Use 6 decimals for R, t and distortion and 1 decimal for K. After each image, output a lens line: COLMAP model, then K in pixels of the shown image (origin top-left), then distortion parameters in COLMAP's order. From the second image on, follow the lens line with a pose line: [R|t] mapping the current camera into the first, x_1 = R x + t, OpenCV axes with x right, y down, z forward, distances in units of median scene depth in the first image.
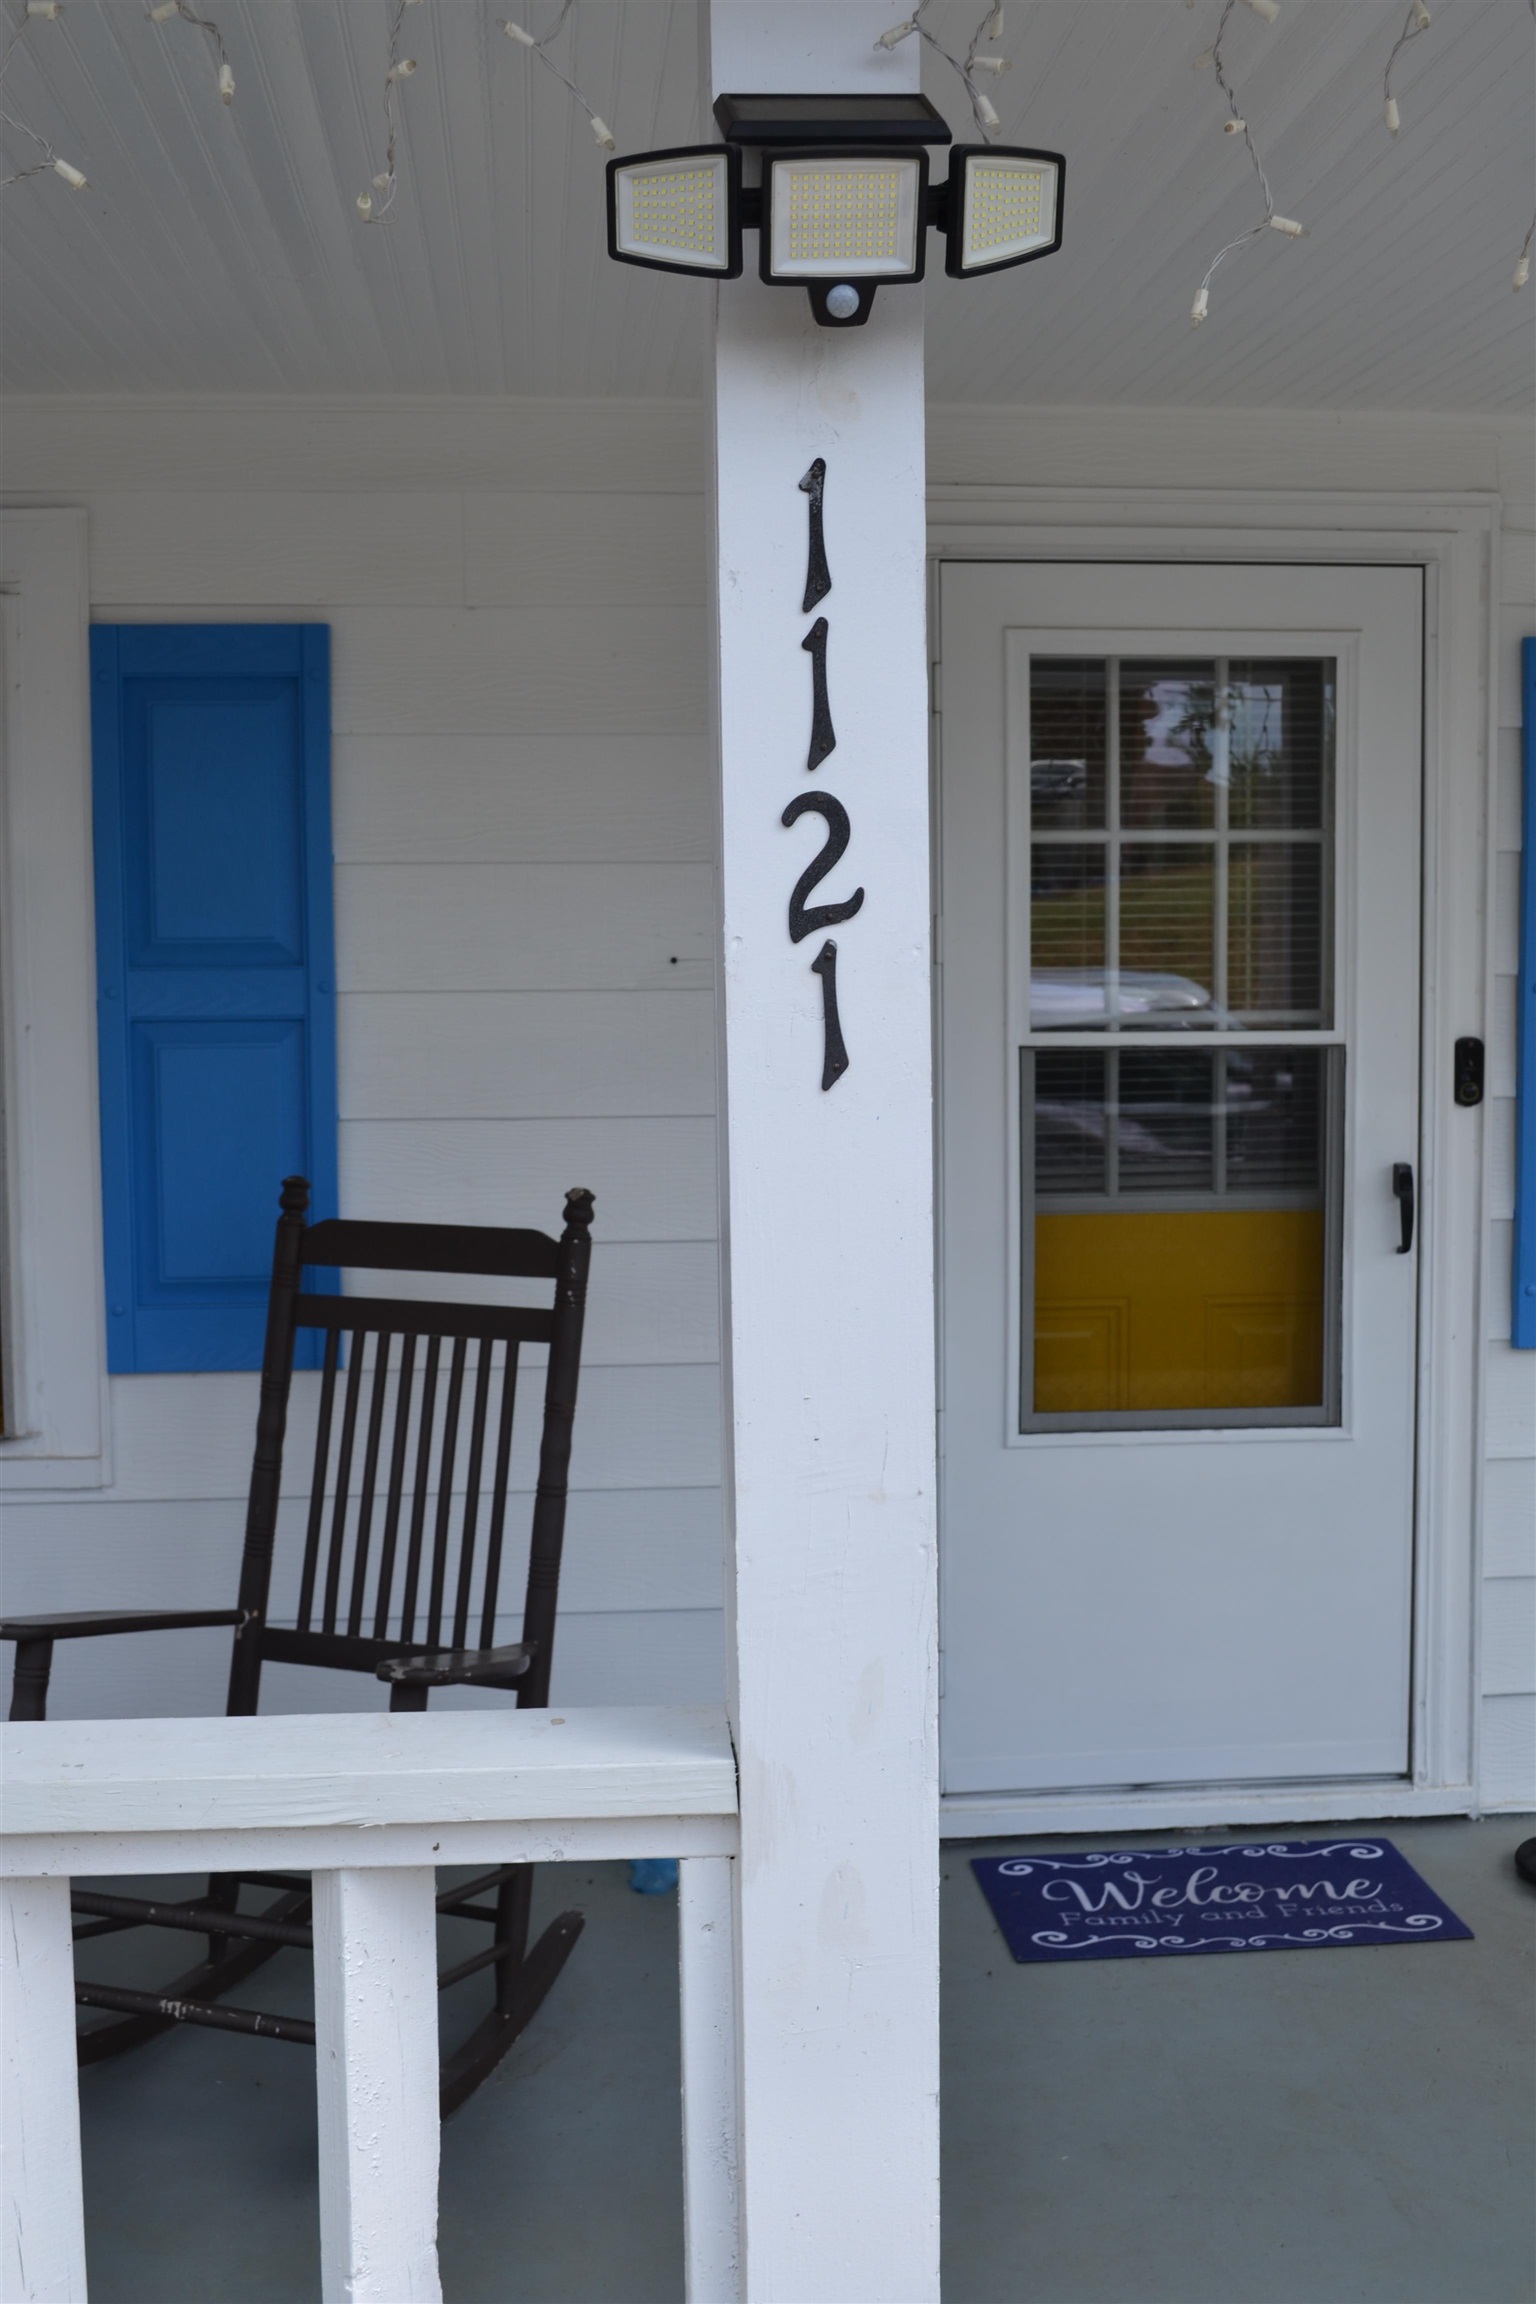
lens RADIAL K [[2531.8, 0, 768.2], [0, 2531.8, 1166.1], [0, 0, 1]] dist [-0.022104, 0.000000]
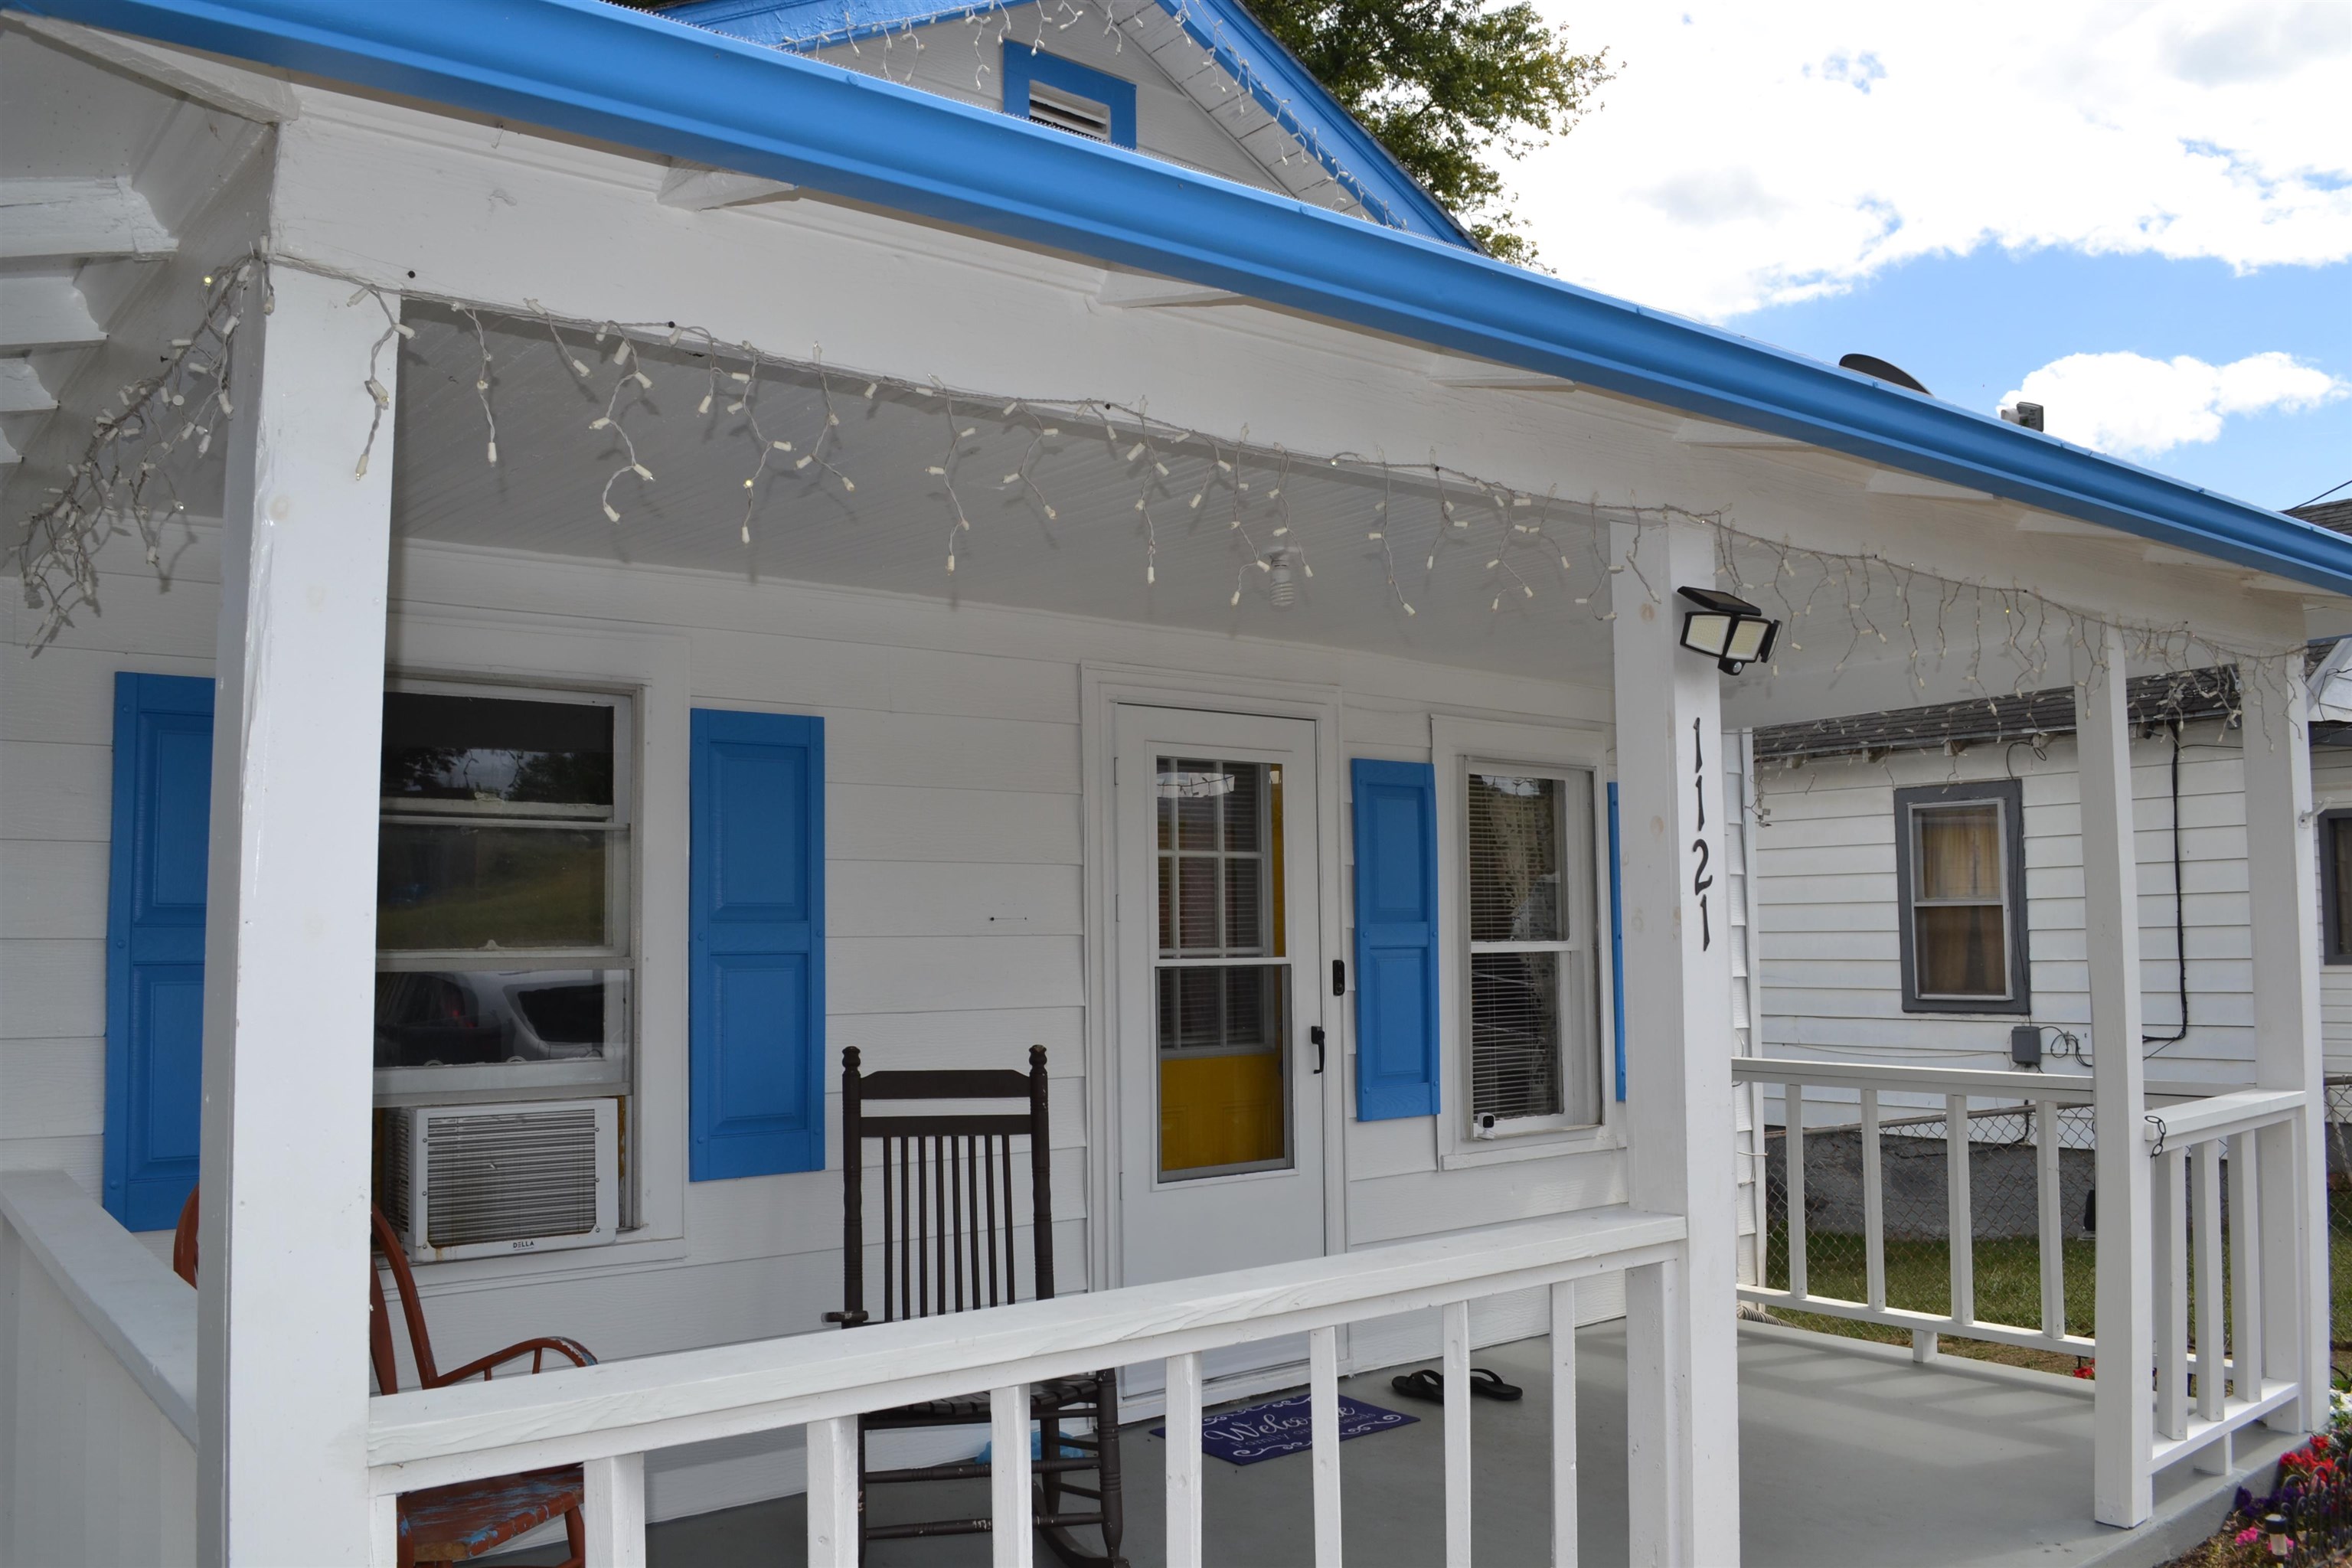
lens RADIAL K [[1873.8, 0, 1174.0], [0, 1873.8, 776.7], [0, 0, 1]] dist [-0.081477, 0.009035]
pose [[0.831368, 0.045469, 0.553859, -0.670593], [0.049205, 0.986710, -0.154863, 0.028275], [-0.553540, 0.156000, 0.818082, -0.136988]]
